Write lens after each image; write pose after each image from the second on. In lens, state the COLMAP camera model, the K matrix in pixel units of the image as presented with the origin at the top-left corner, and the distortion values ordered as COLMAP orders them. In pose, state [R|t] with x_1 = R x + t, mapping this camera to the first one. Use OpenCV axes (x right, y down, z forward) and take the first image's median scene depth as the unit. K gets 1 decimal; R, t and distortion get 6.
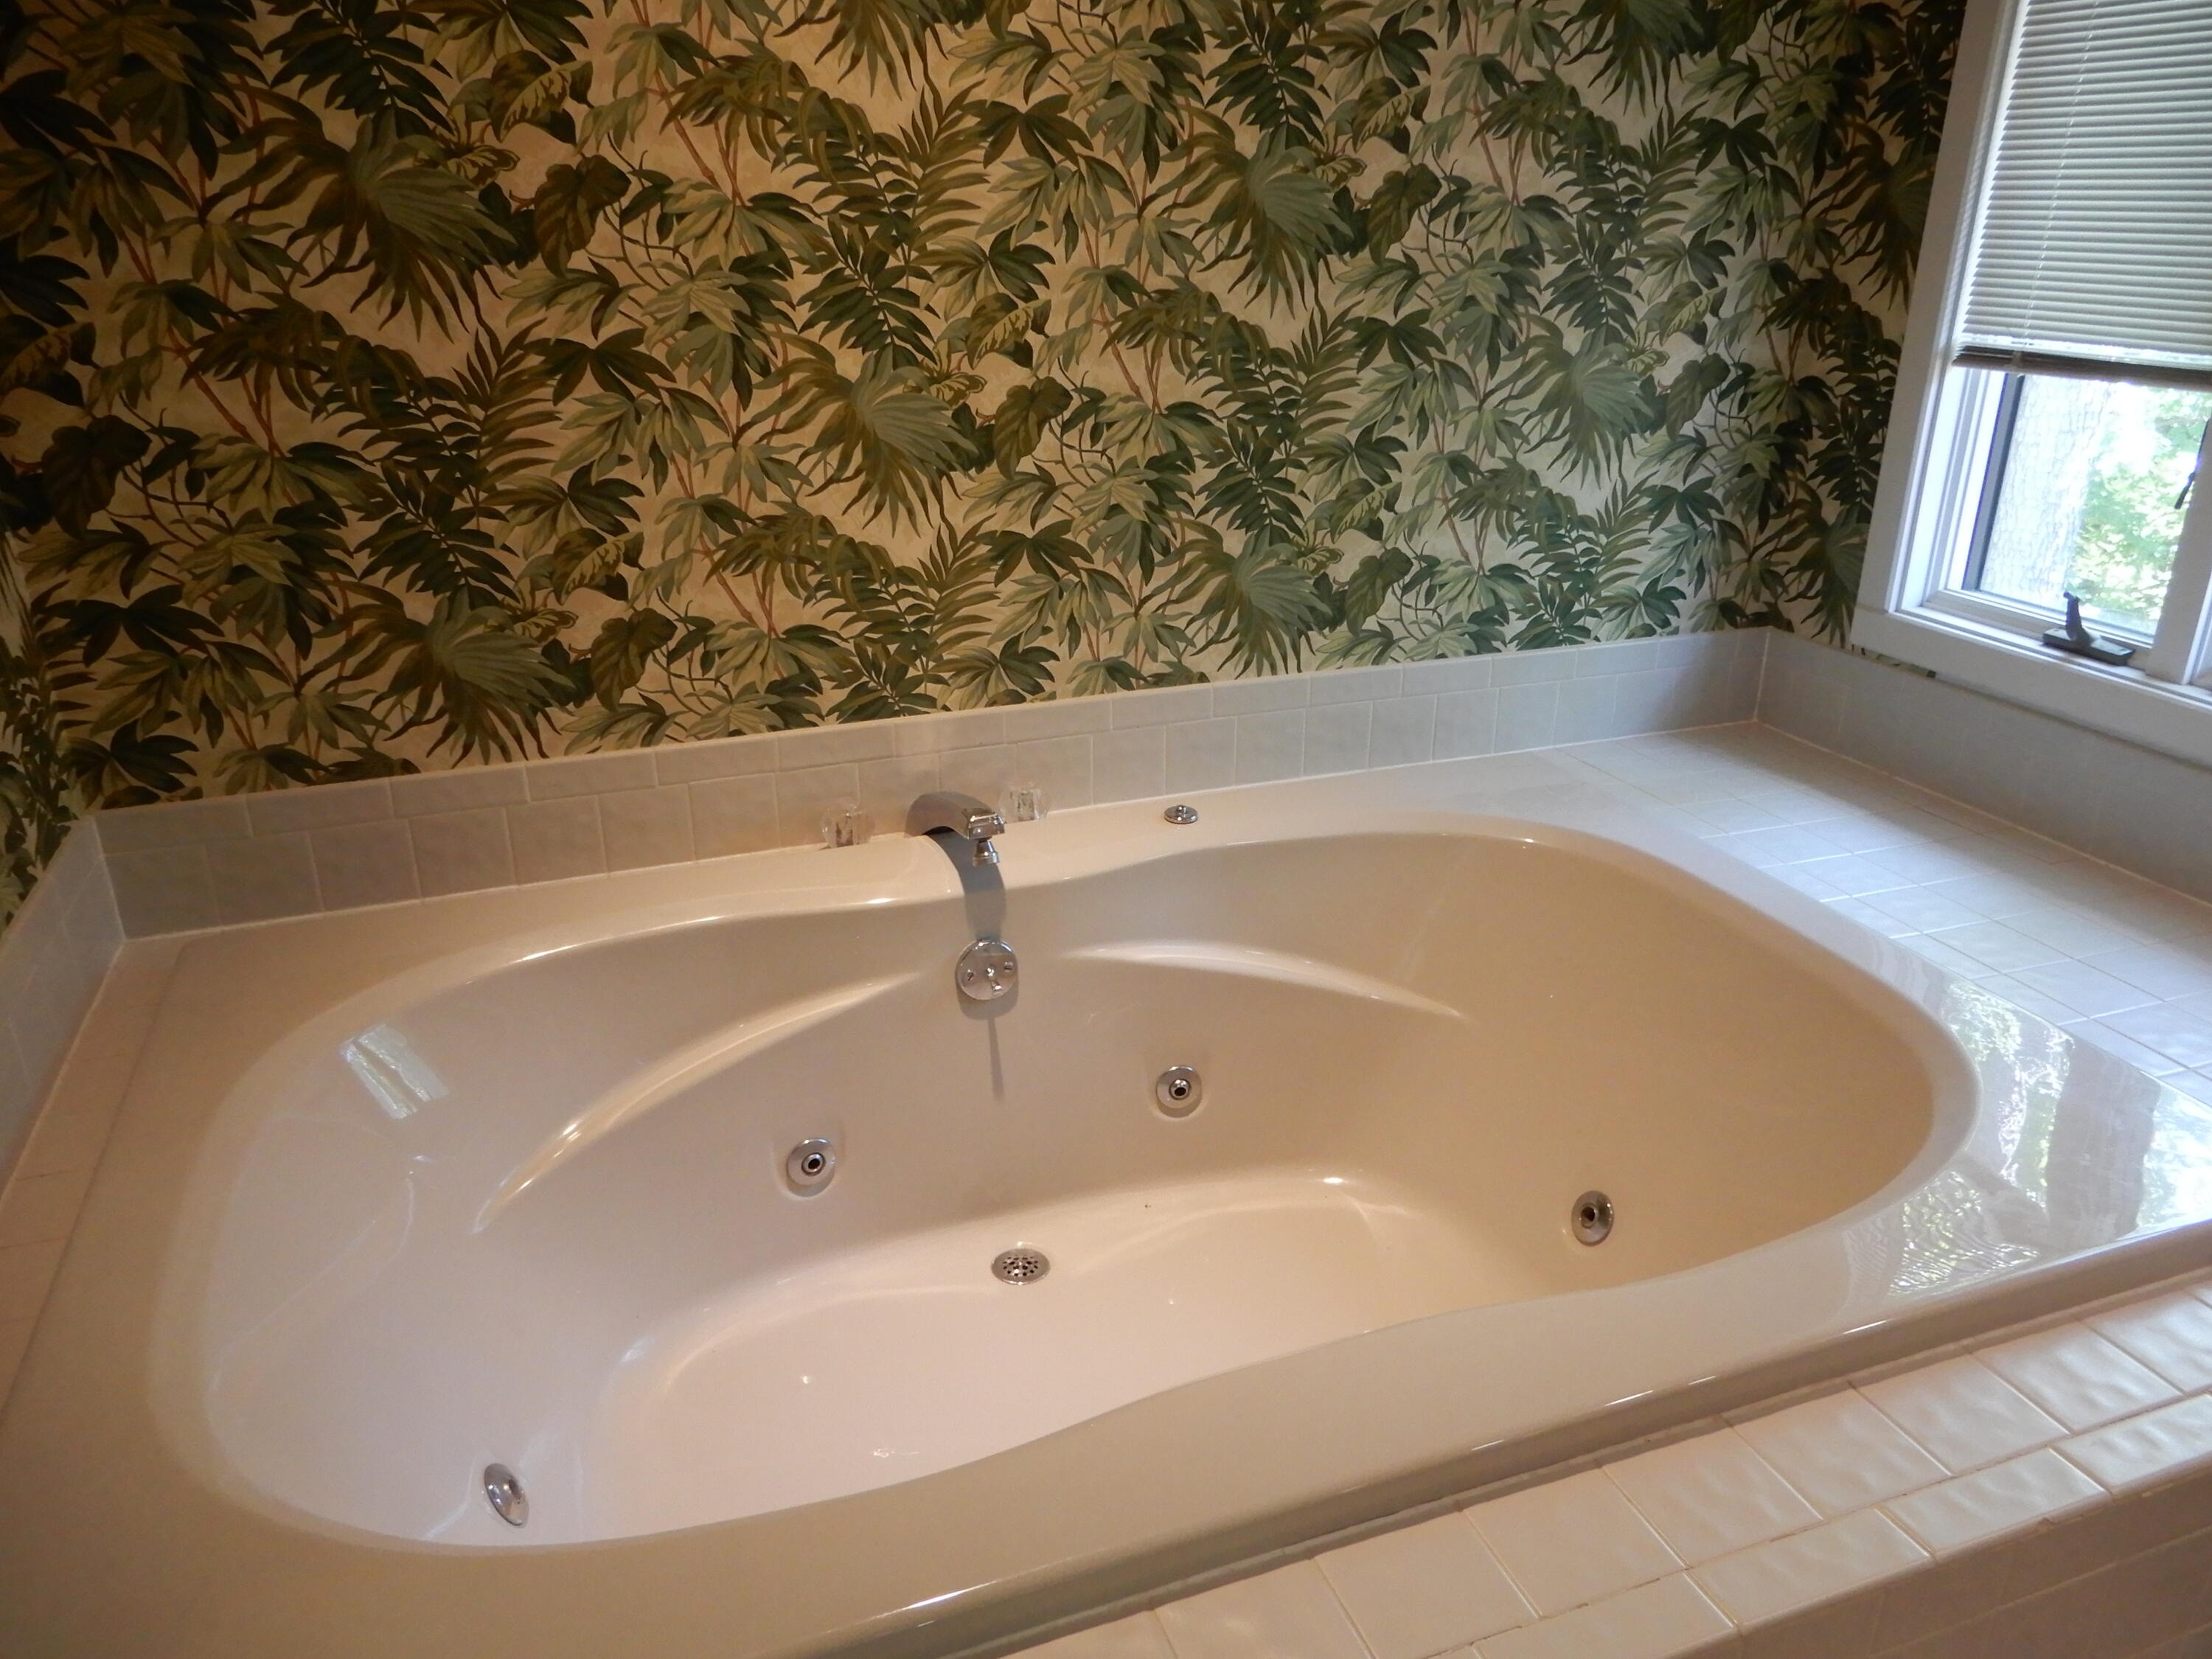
lens RADIAL K [[1564.0, 0, 1120.5], [0, 1564.0, 815.8], [0, 0, 1]] dist [-0.005099, 0.017195]
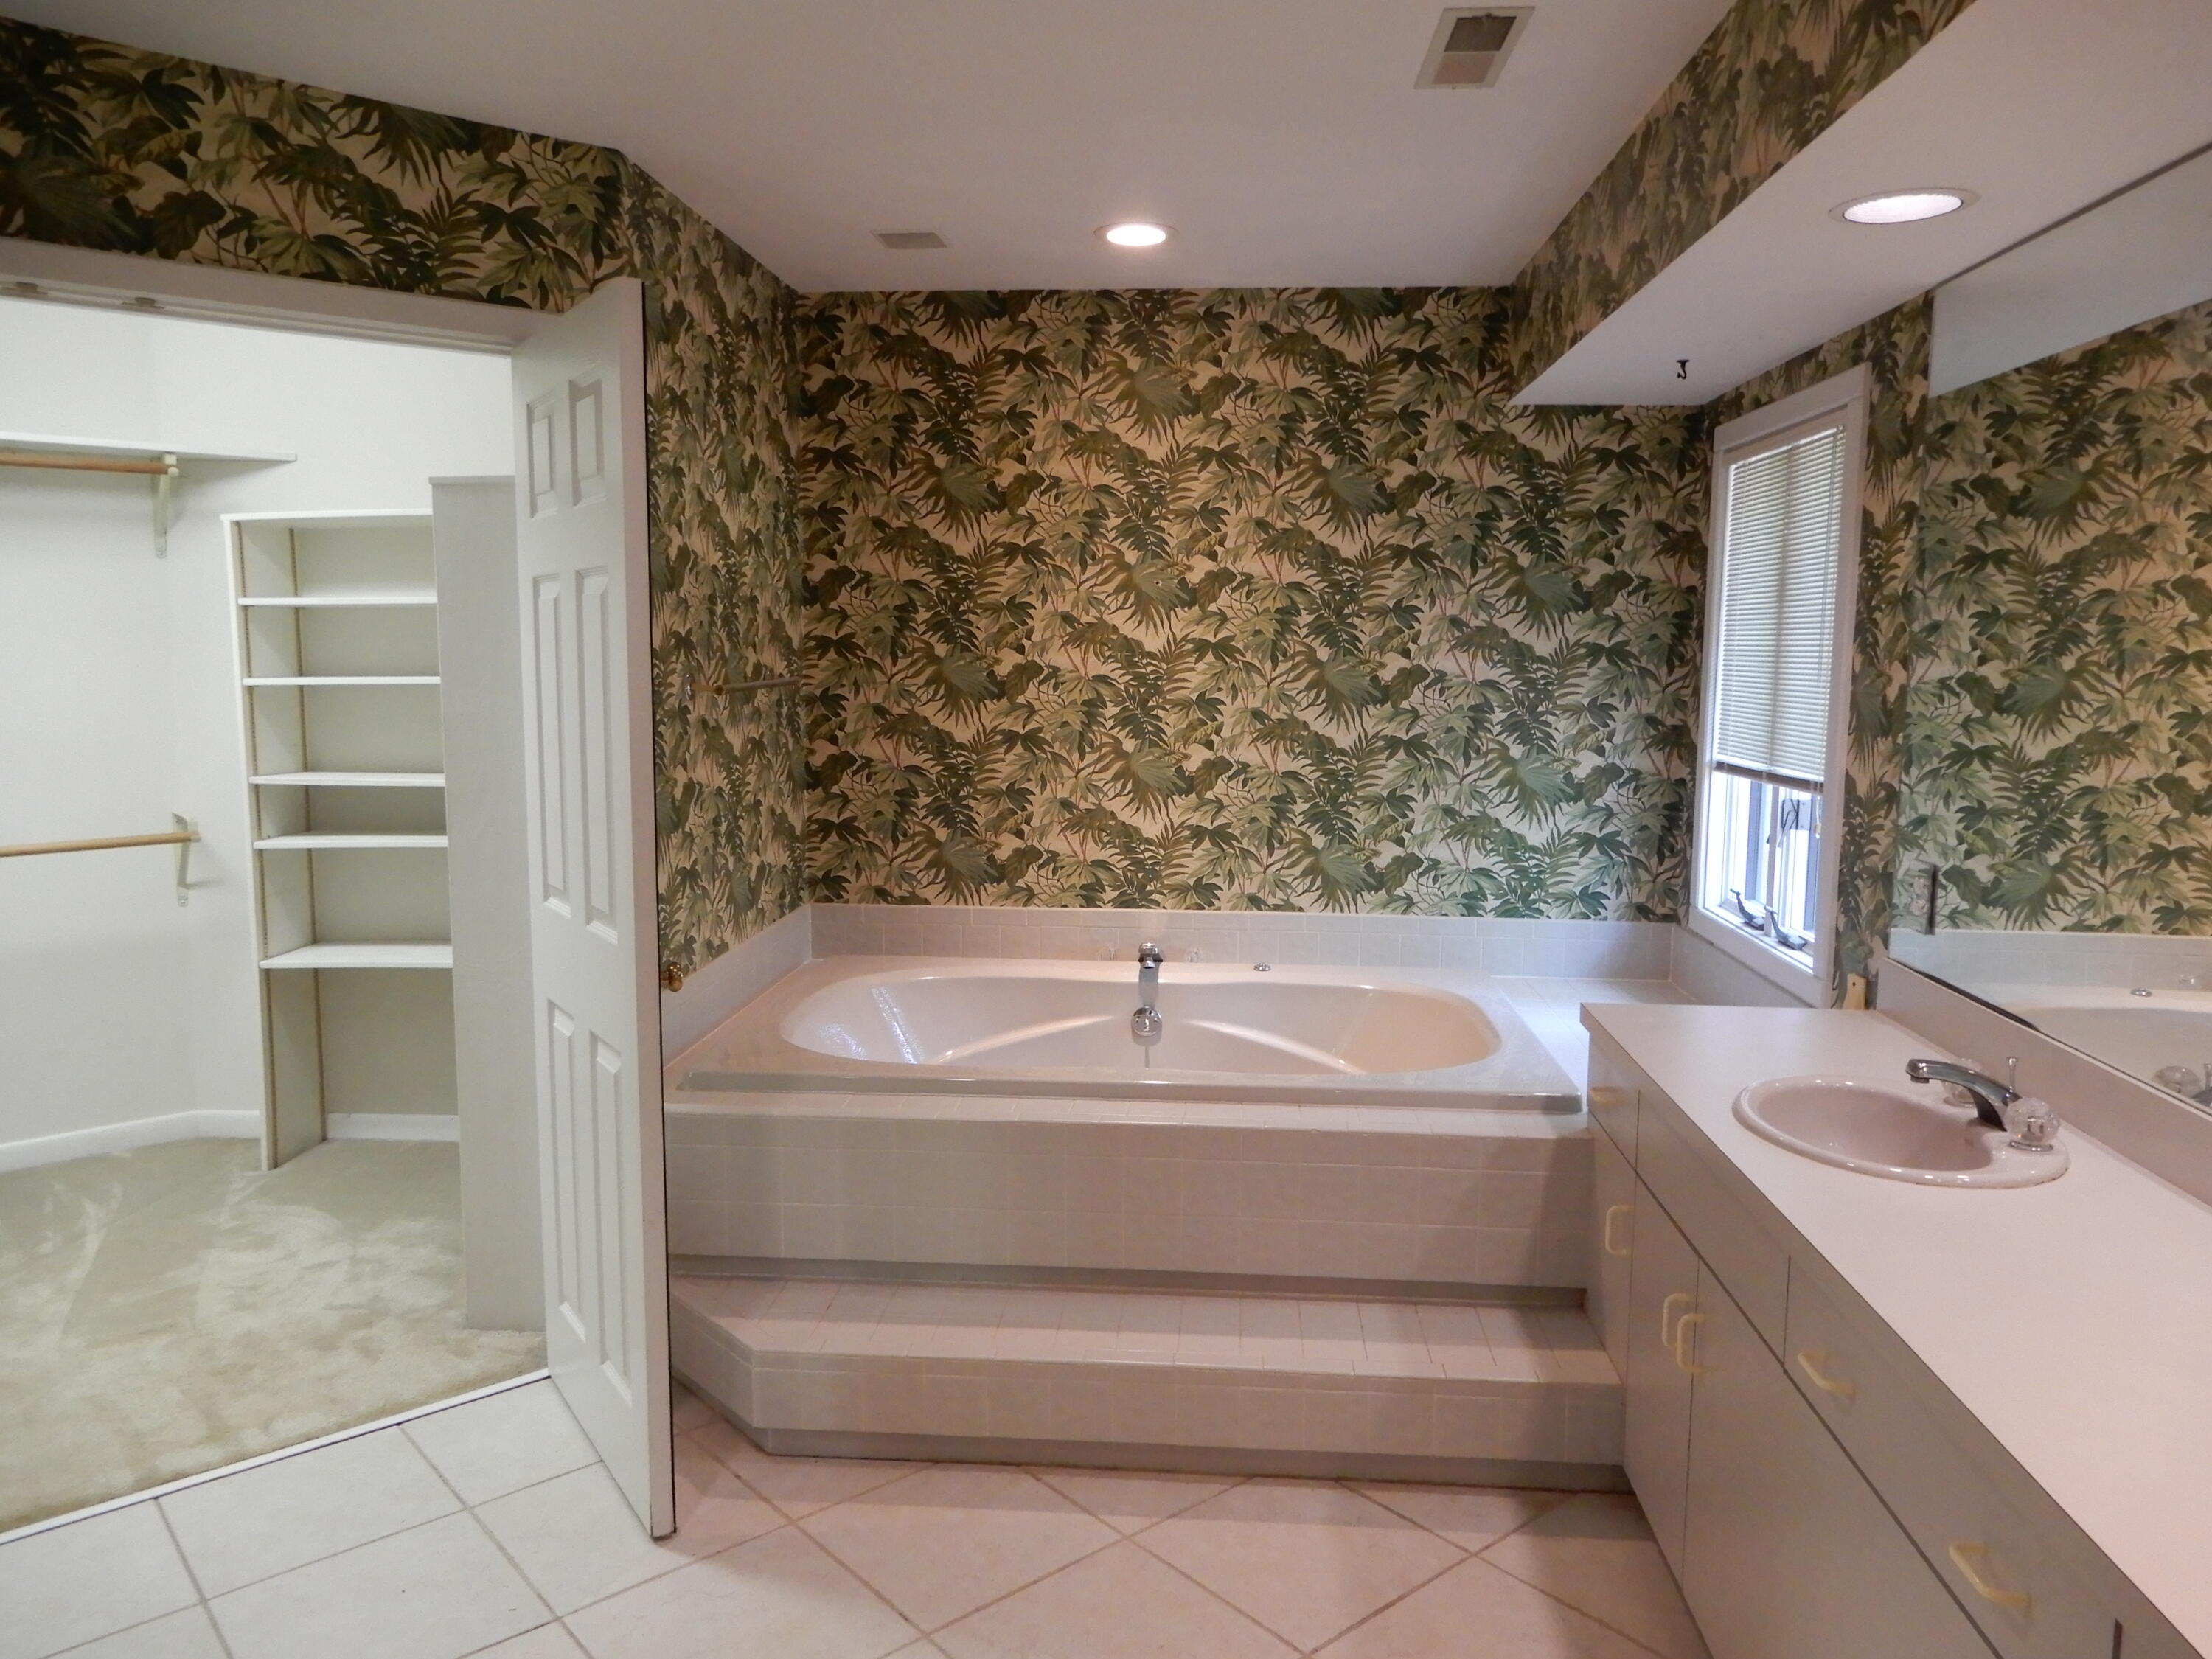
lens RADIAL K [[1564.0, 0, 1103.4], [0, 1564.0, 810.7], [0, 0, 1]] dist [-0.005099, 0.017195]
pose [[0.906534, 0.051730, -0.418951, 0.671603], [-0.162844, 0.958499, -0.234014, 0.303637], [0.389458, 0.280365, 0.877336, -0.875539]]
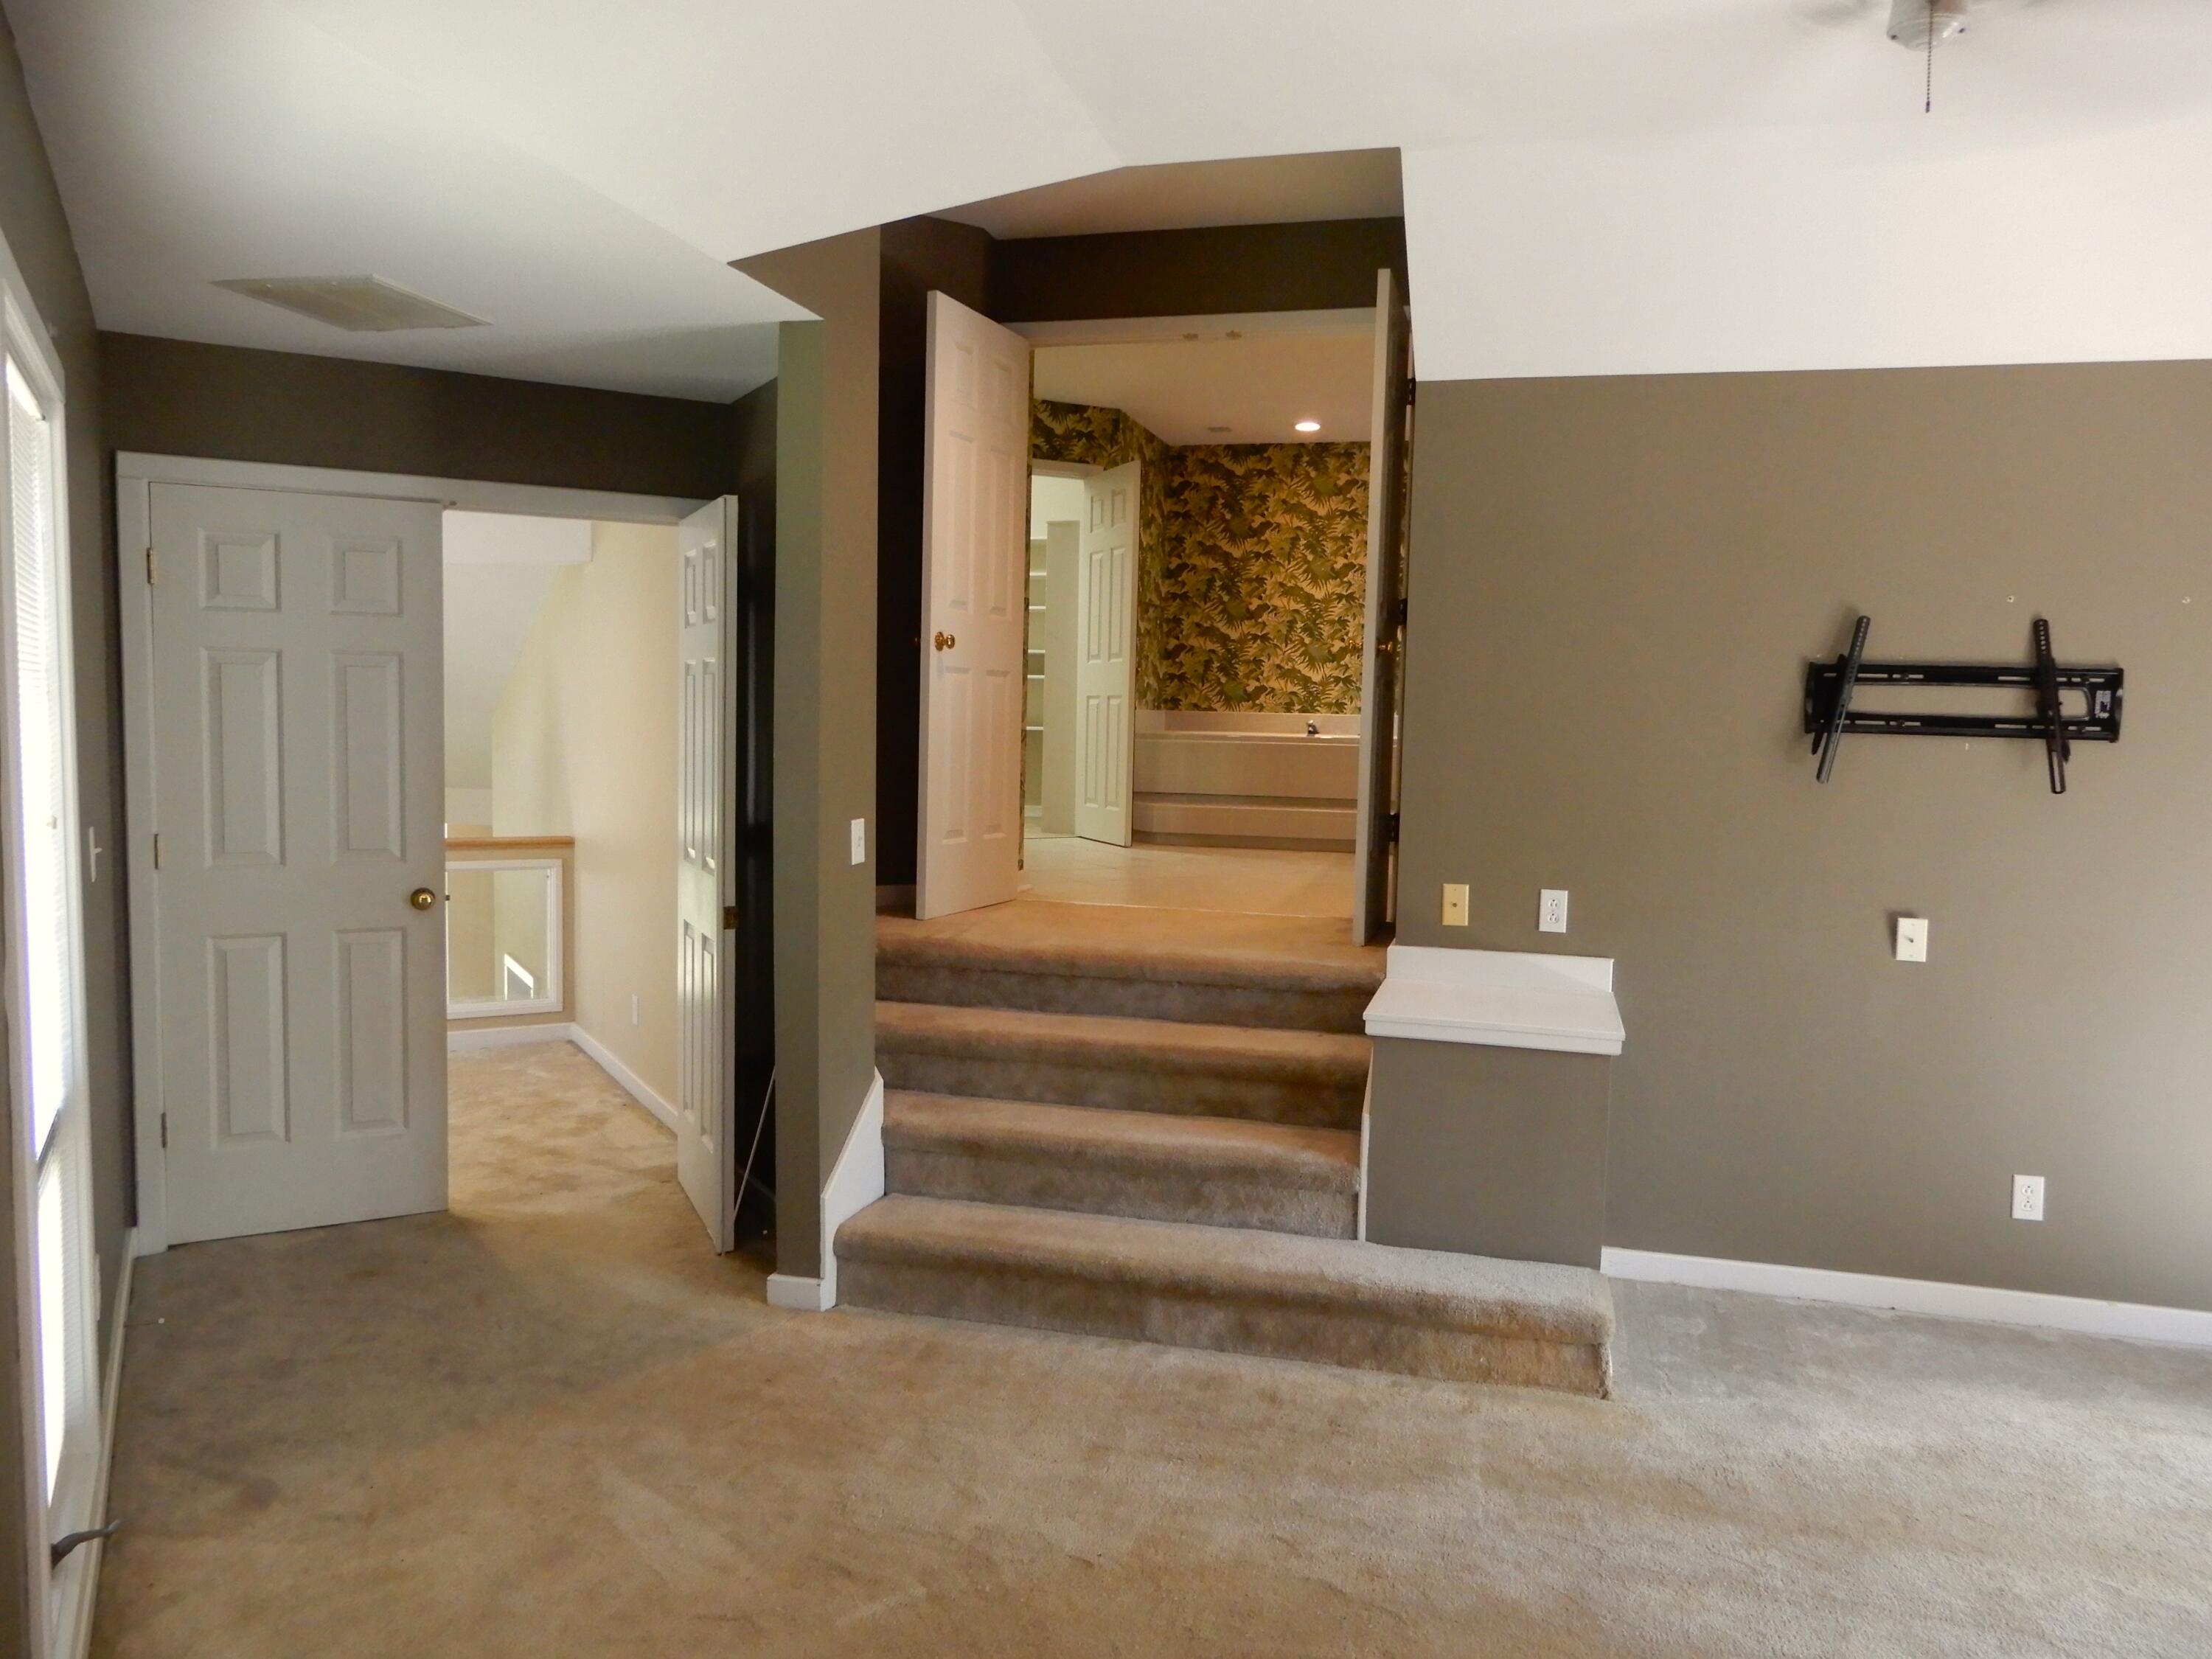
lens RADIAL K [[1564.0, 0, 1095.6], [0, 1564.0, 797.2], [0, 0, 1]] dist [-0.005099, 0.017195]
pose [[0.809933, 0.052705, -0.584150, 2.055743], [-0.239027, 0.939156, -0.246680, 1.460196], [0.535607, 0.339422, 0.773252, -2.840441]]
